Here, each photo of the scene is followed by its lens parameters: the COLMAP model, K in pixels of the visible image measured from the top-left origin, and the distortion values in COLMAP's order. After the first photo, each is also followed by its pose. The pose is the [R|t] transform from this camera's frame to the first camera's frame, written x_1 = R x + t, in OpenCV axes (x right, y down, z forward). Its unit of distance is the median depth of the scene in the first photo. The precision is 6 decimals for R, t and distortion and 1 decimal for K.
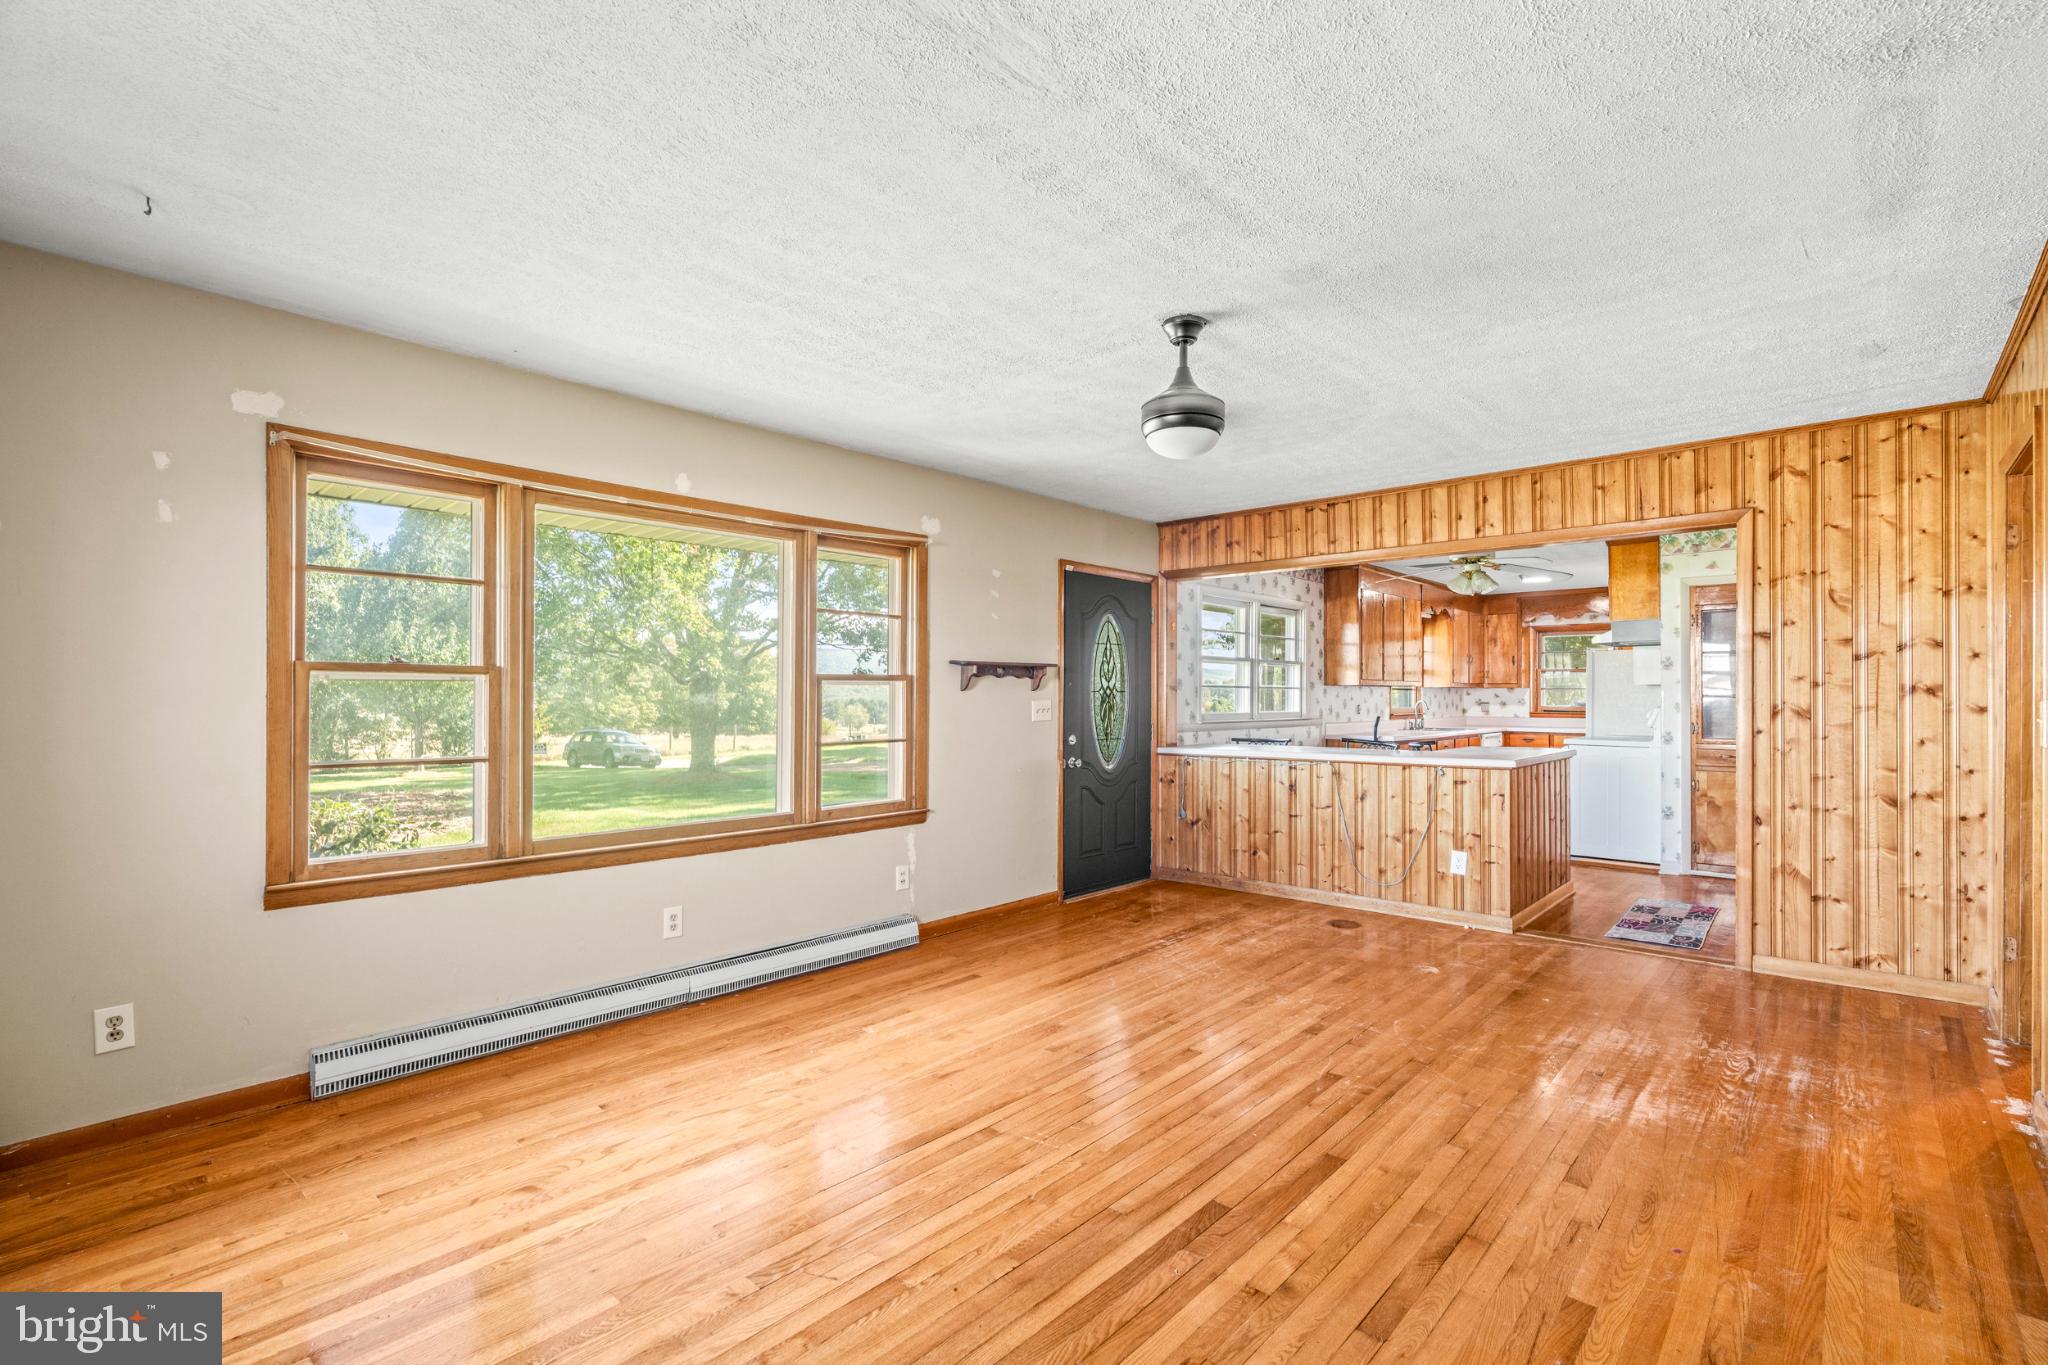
lens RADIAL K [[930.6, 0, 1029.7], [0, 930.6, 688.9], [0, 0, 1]] dist [-0.002615, 0.000443]
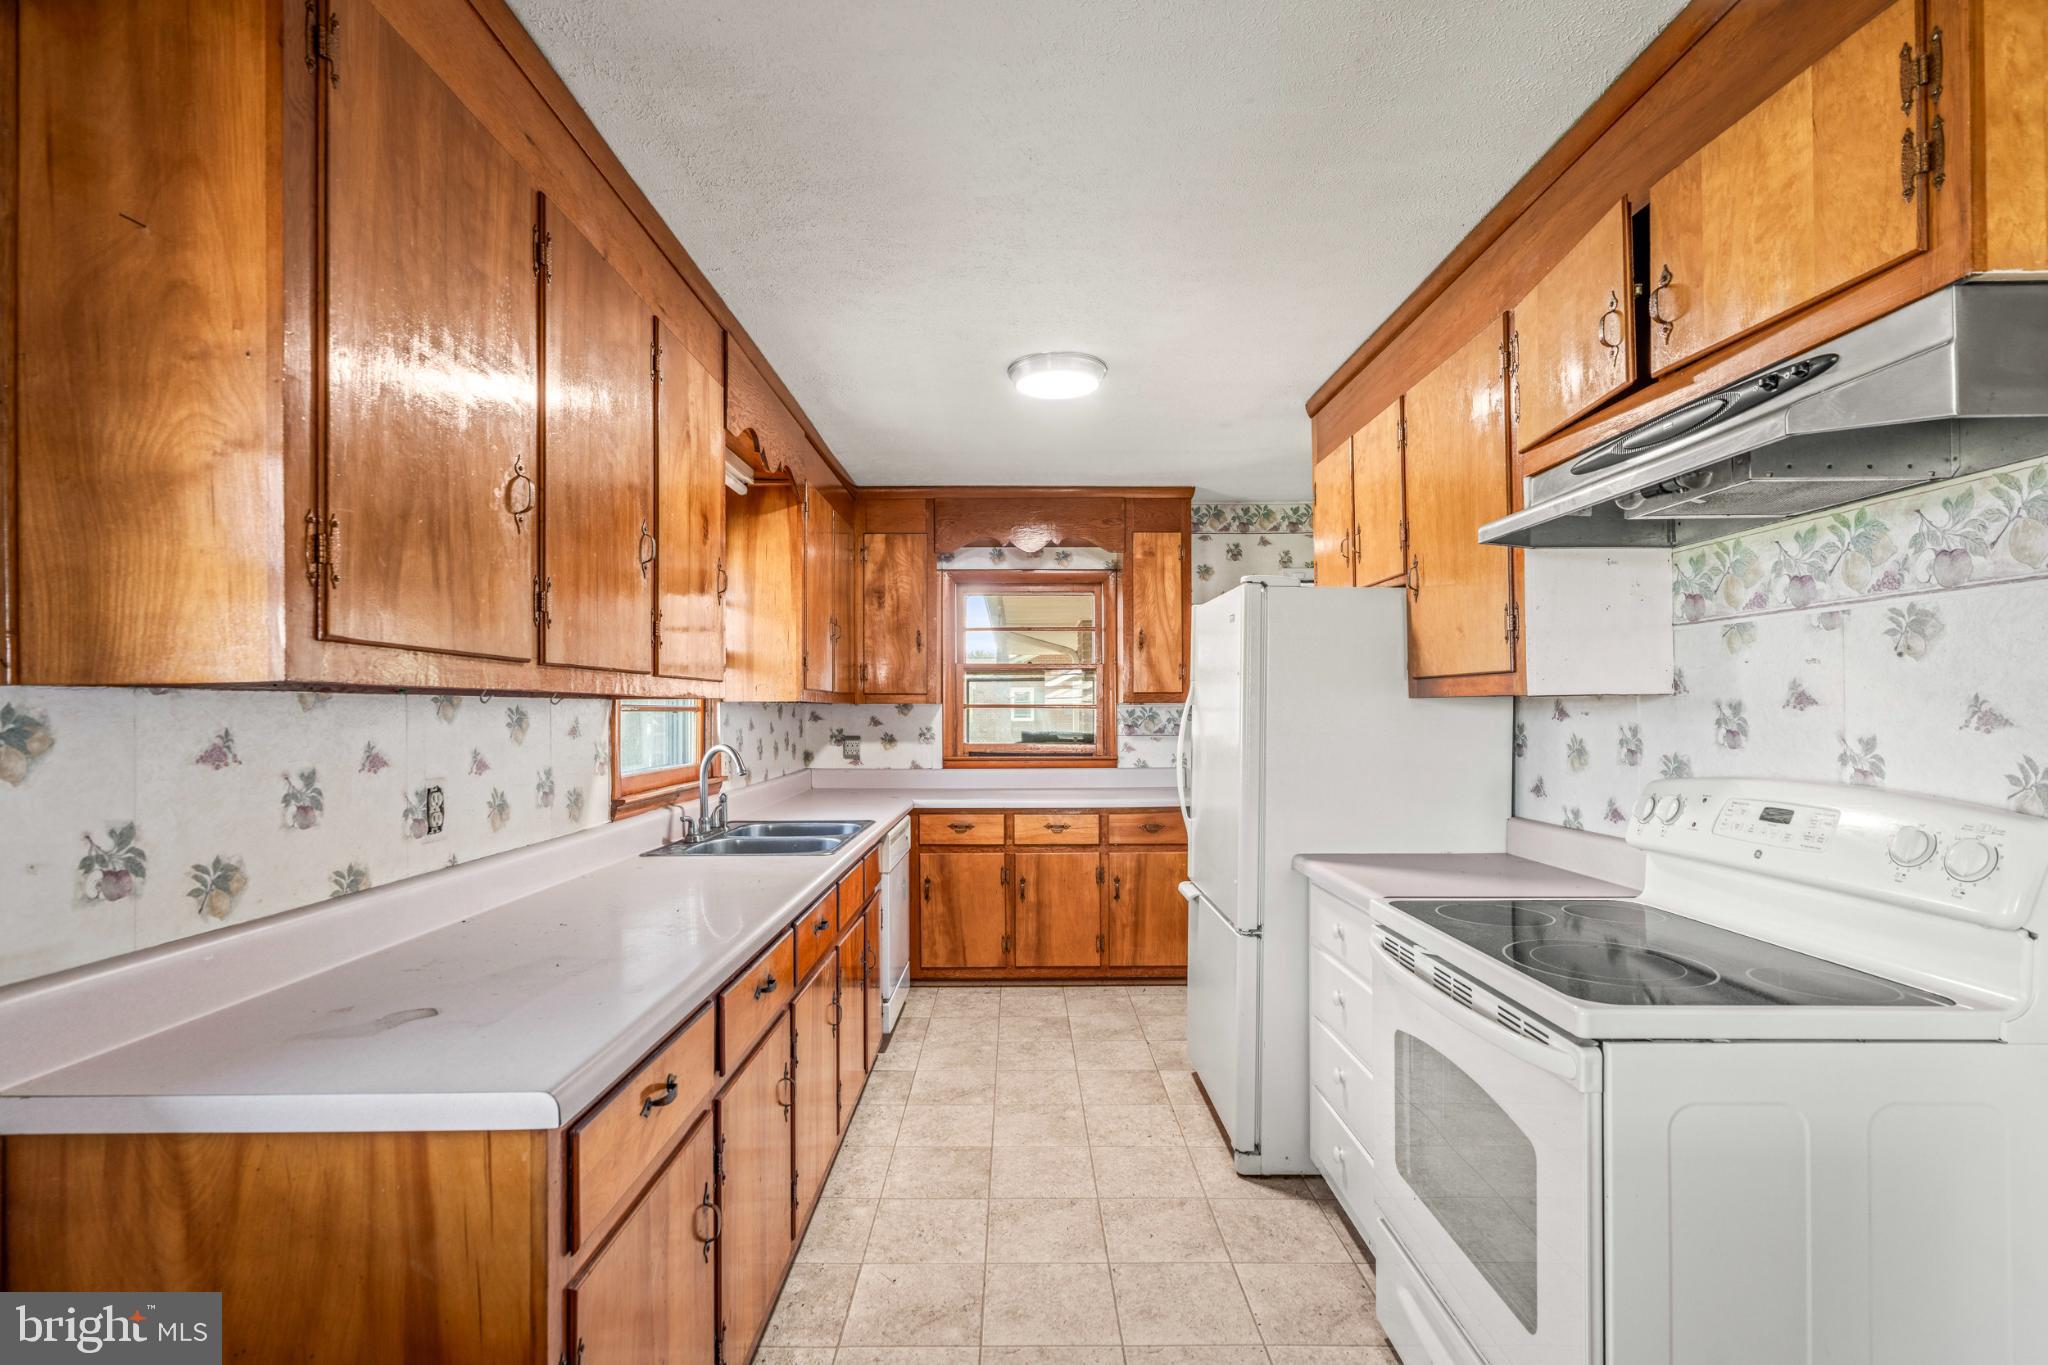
lens RADIAL K [[930.6, 0, 1022.6], [0, 930.6, 700.2], [0, 0, 1]] dist [-0.002615, 0.000443]
pose [[0.741183, 0.006913, 0.671268, 0.372742], [-0.005478, 0.999976, -0.004249, -0.001934], [-0.671281, -0.000528, 0.741203, 0.912713]]
